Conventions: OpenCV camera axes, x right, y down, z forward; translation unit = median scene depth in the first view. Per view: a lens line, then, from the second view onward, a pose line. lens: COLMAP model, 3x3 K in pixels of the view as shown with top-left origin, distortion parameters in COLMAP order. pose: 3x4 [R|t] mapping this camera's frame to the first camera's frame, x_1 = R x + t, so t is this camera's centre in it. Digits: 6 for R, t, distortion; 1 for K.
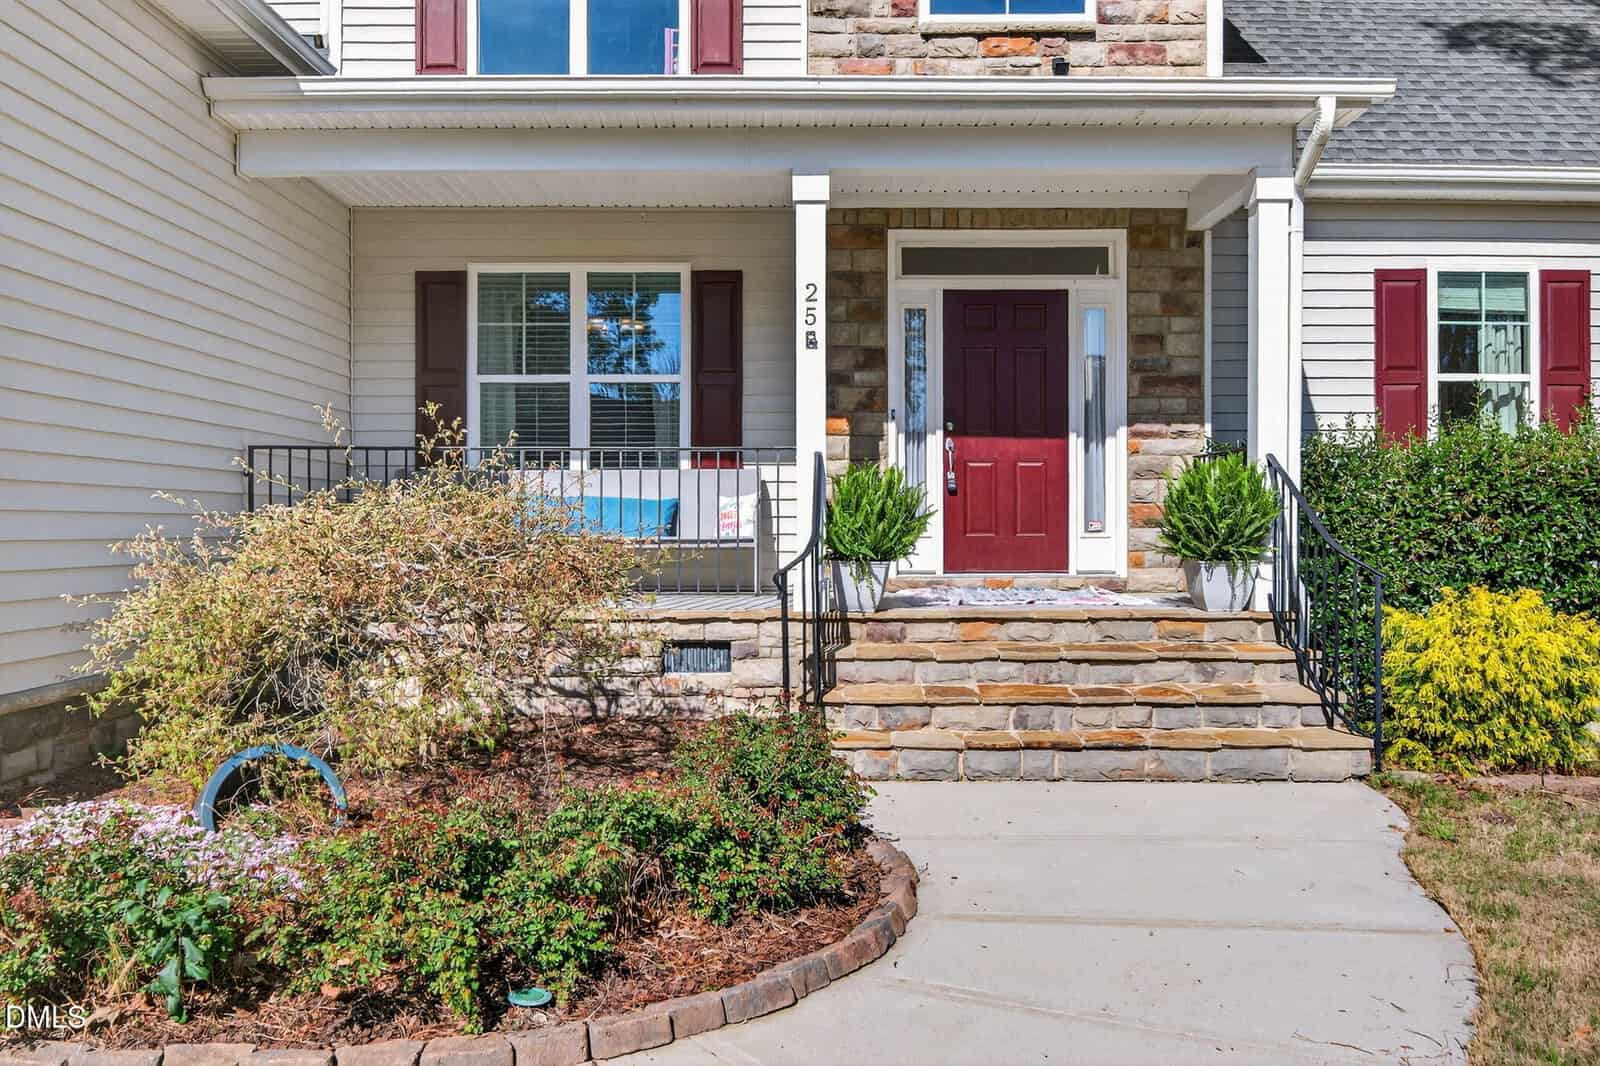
lens RADIAL K [[1290.8, 0, 800.0], [0, 1290.8, 534.2], [0, 0, 1]] dist [-0.006560, -0.006076]
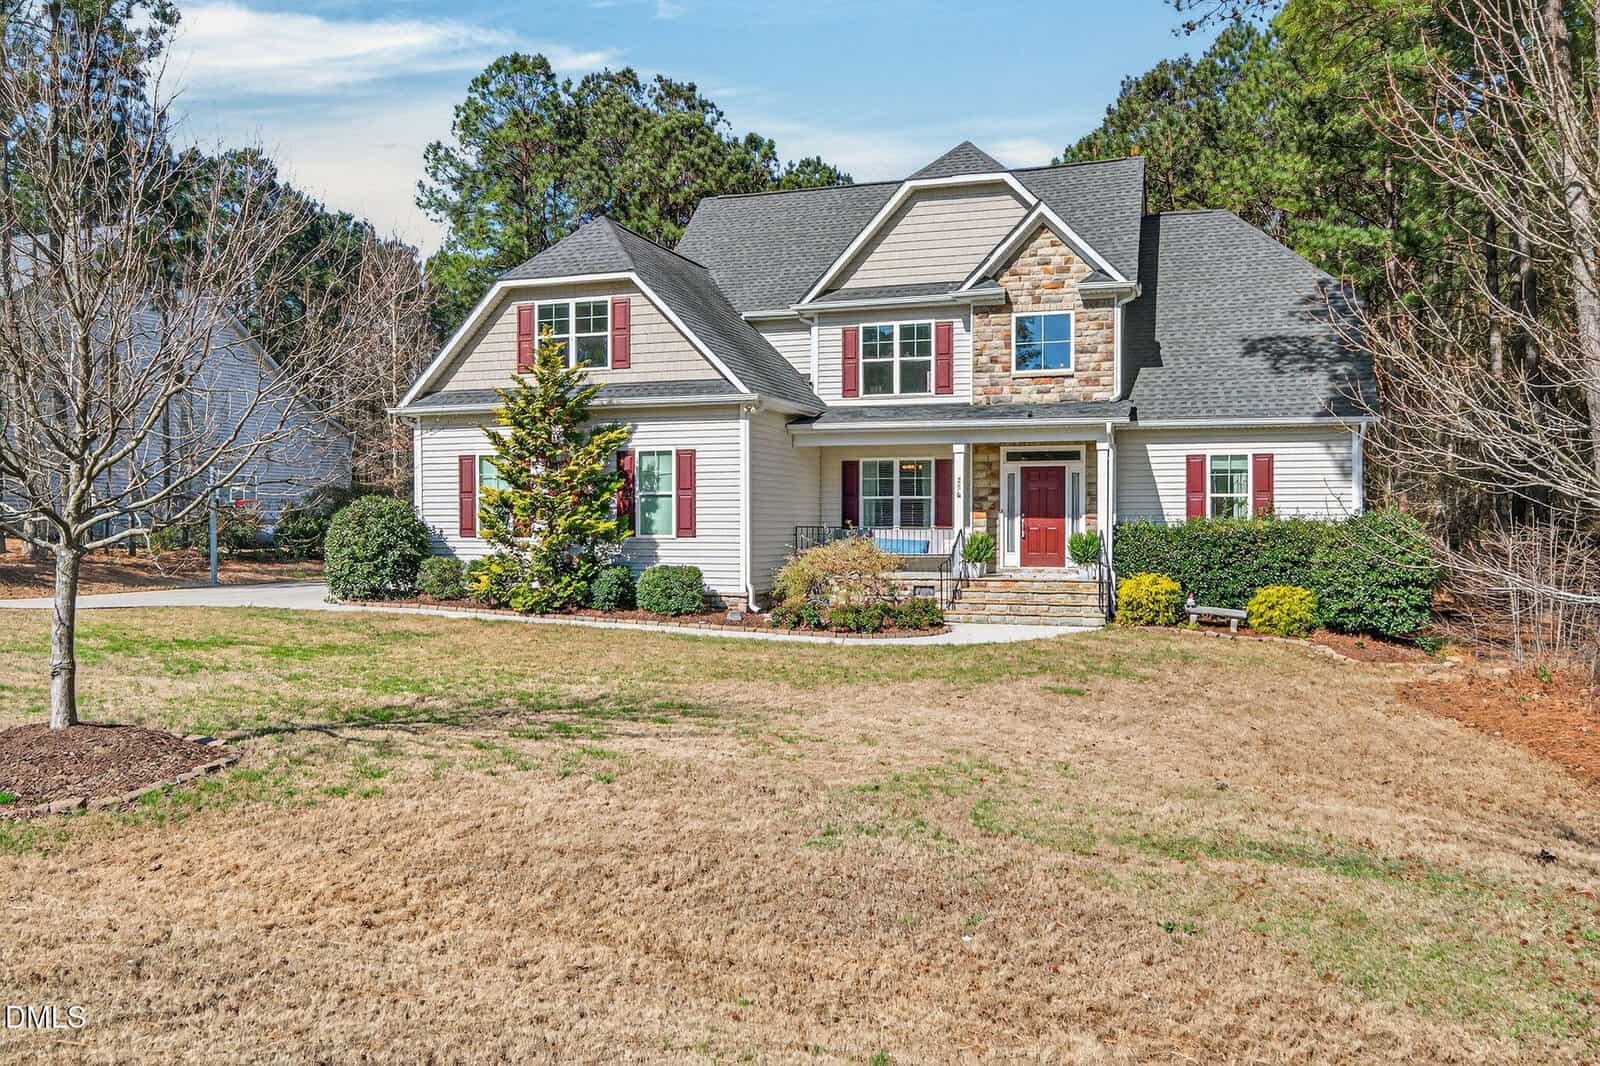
lens RADIAL K [[1290.8, 0, 799.9], [0, 1290.8, 534.4], [0, 0, 1]] dist [-0.006560, -0.006076]
pose [[0.949370, 0.002689, -0.314150, 0.540359], [-0.002472, 0.999996, 0.001088, -0.042342], [0.314151, -0.000256, 0.949373, -1.840804]]
